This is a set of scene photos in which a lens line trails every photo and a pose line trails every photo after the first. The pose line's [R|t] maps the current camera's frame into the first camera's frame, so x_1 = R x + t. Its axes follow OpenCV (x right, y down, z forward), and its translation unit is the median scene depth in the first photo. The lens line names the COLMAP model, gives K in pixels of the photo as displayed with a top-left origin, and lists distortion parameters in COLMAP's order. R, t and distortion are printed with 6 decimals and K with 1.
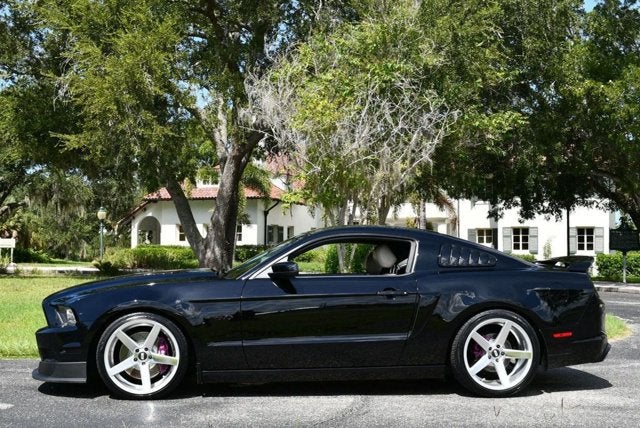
lens RADIAL K [[884.7, 0, 320.0], [0, 884.7, 214.0], [0, 0, 1]] dist [-0.046384, -0.079826]
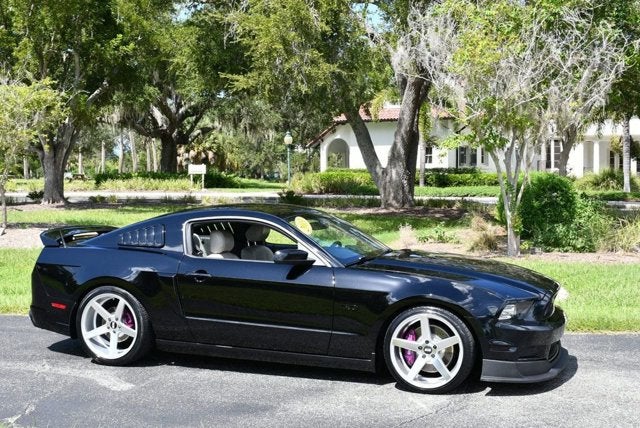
lens RADIAL K [[922.3, 0, 320.0], [0, 922.3, 214.0], [0, 0, 1]] dist [-0.037755, -0.039389]
pose [[0.973949, 0.001912, -0.226759, 0.036506], [0.020839, 0.994979, 0.097895, -0.027777], [0.225807, -0.100070, 0.969019, -0.006974]]
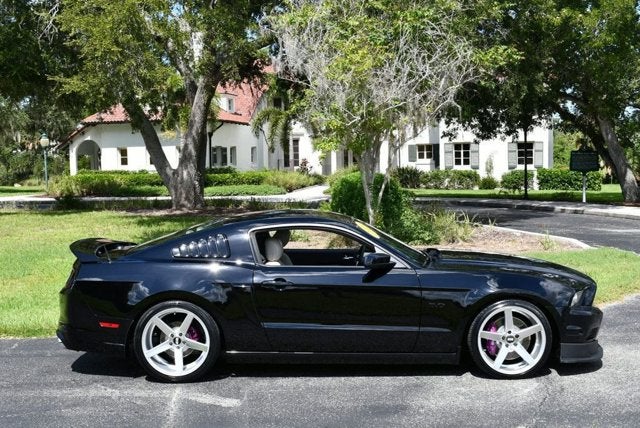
lens RADIAL K [[902.8, 0, 320.0], [0, 902.8, 214.0], [0, 0, 1]] dist [-0.051624, 0.028007]
pose [[0.993073, -0.029838, 0.113645, -0.104217], [0.017607, 0.994087, 0.107147, -0.033789], [-0.116170, -0.104404, 0.987727, -0.017332]]
